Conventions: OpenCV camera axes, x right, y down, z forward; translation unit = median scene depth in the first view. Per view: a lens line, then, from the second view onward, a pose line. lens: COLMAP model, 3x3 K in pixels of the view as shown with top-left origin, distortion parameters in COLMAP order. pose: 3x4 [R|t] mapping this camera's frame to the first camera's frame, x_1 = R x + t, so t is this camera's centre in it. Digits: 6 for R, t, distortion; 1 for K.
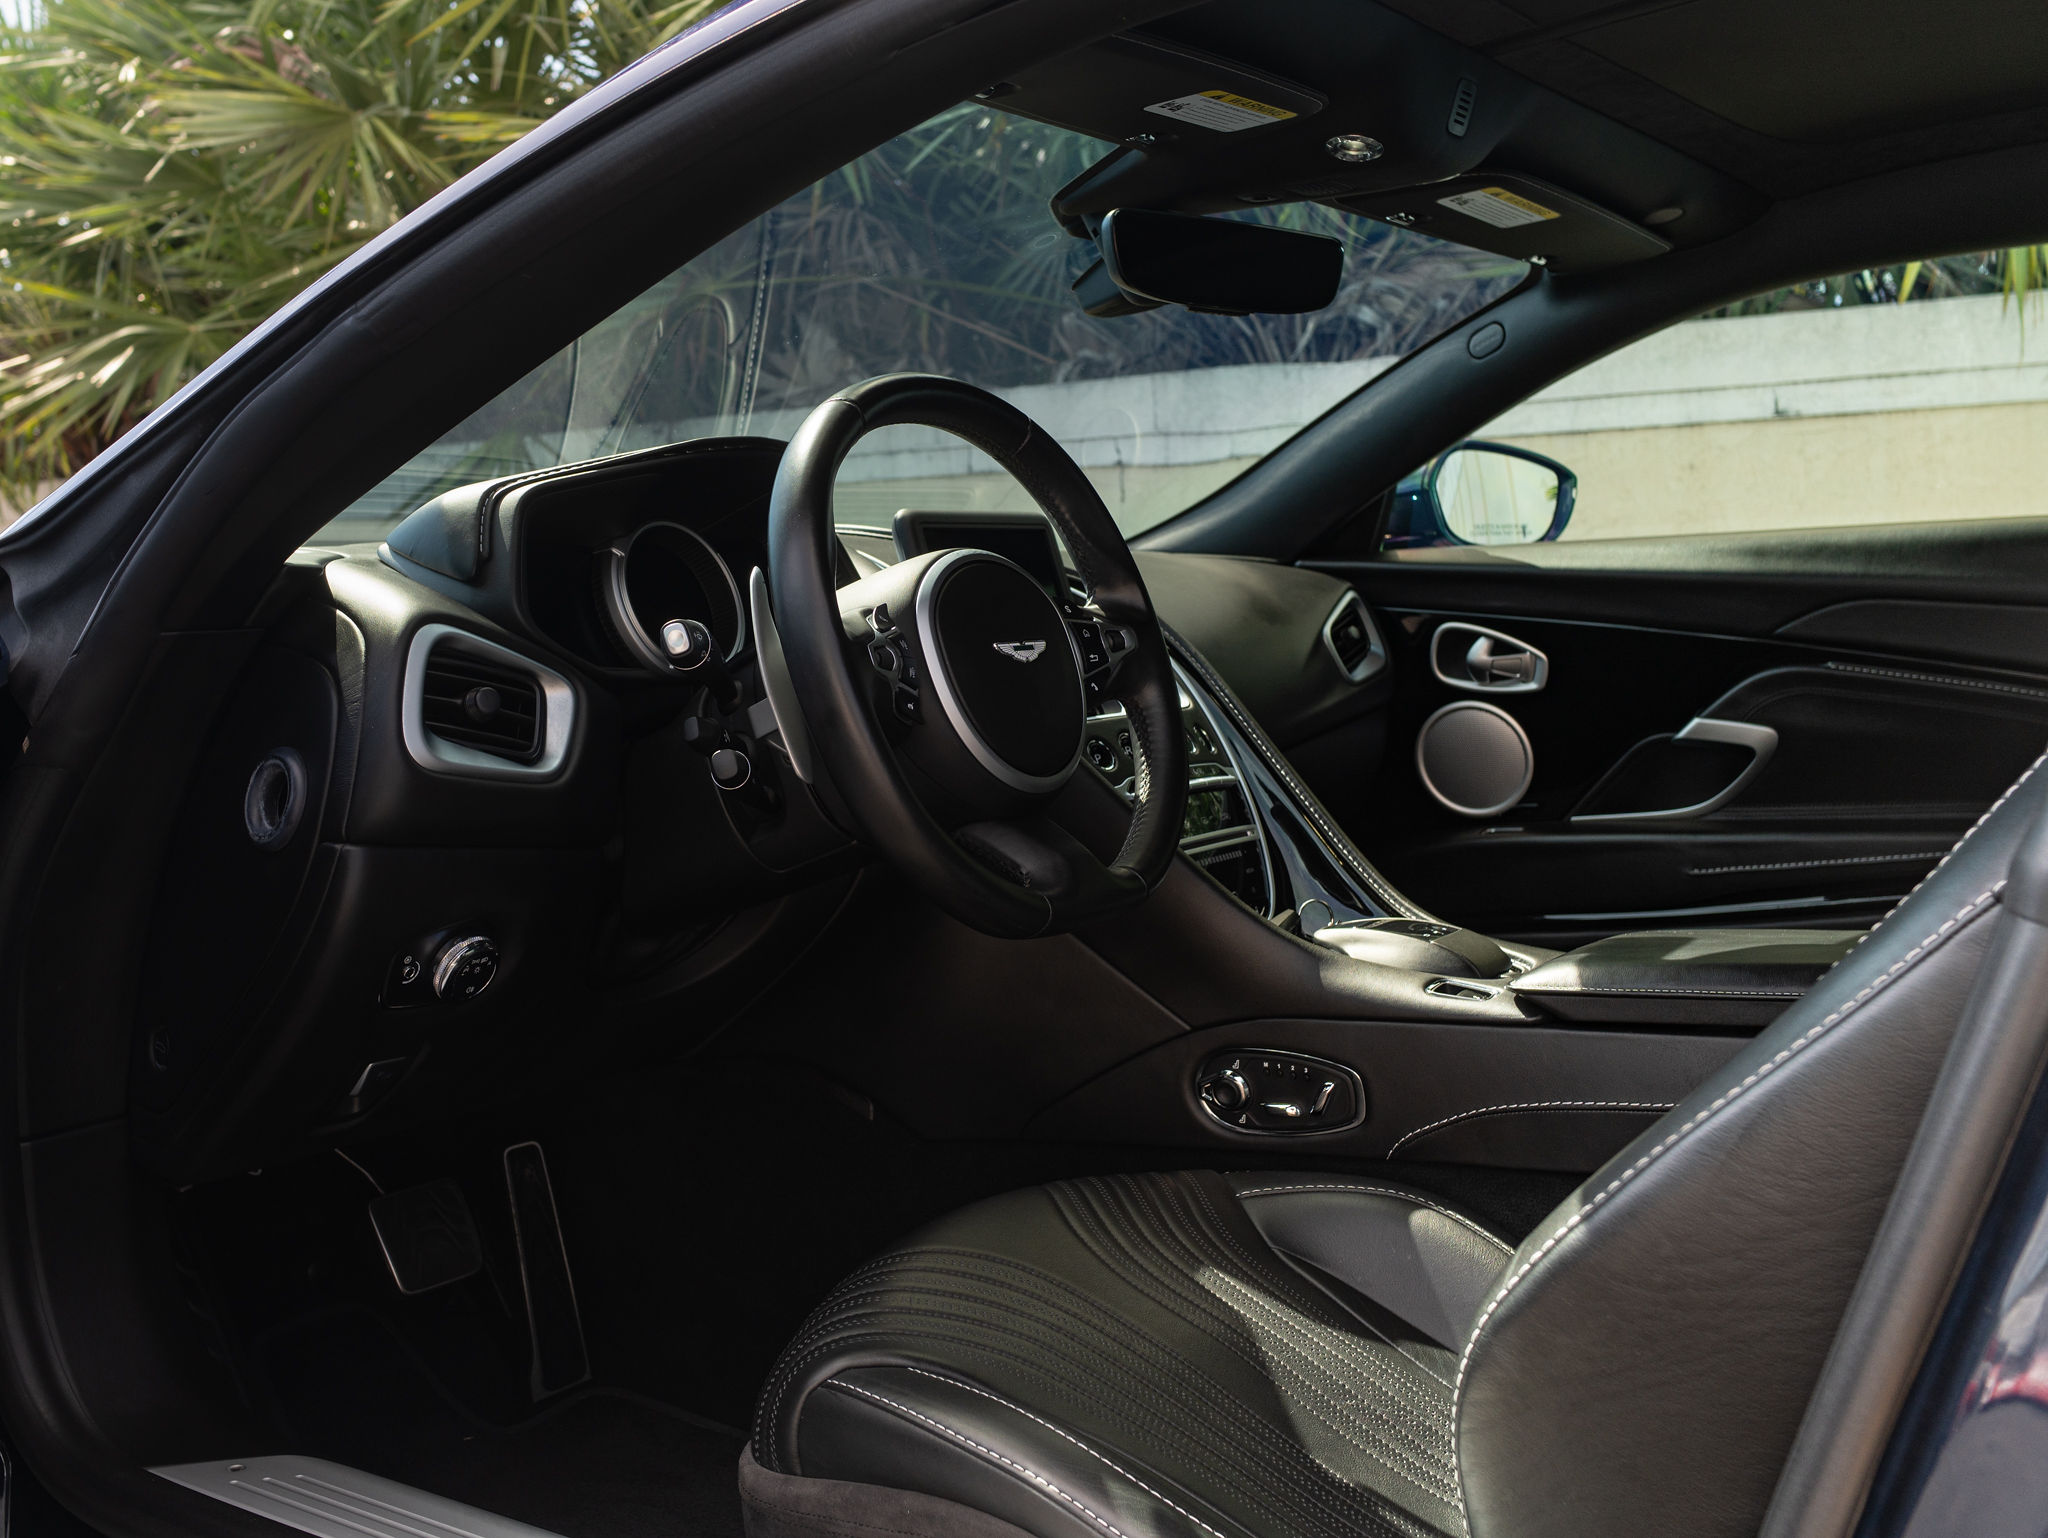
lens RADIAL K [[2017.5, 0, 1024.0], [0, 2017.5, 769.0], [0, 0, 1]] dist [-0.053786, 0.005506]
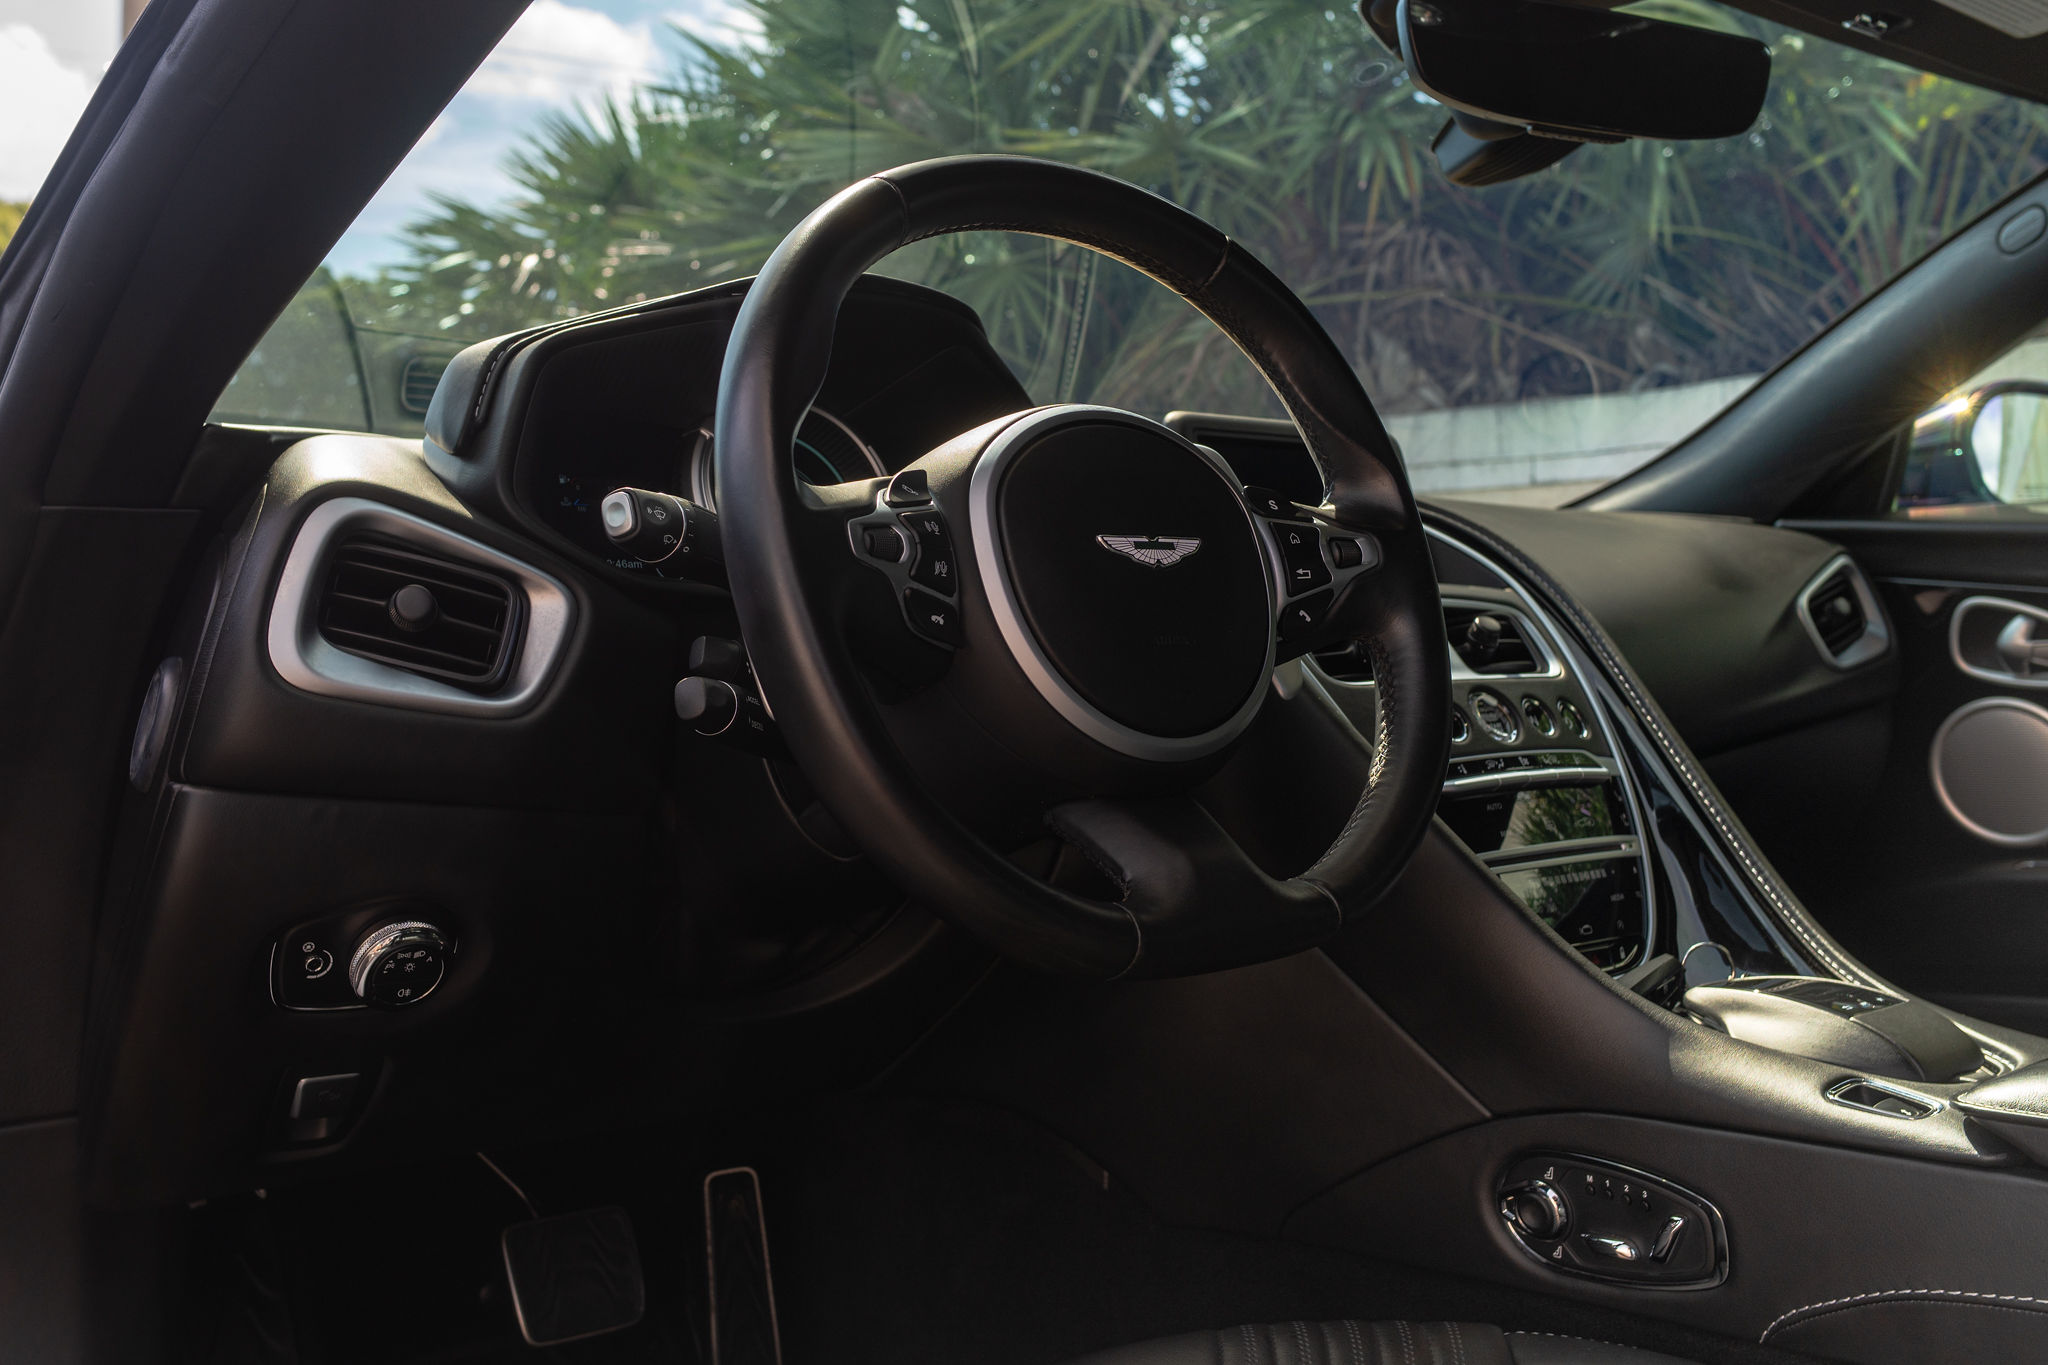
lens RADIAL K [[1939.1, 0, 1024.0], [0, 1939.1, 682.5], [0, 0, 1]] dist [-0.062887, 0.024680]
pose [[0.957933, 0.029207, -0.285503, 0.106051], [-0.042374, 0.998299, -0.040048, 0.009753], [0.283848, 0.050462, 0.957541, 0.272892]]
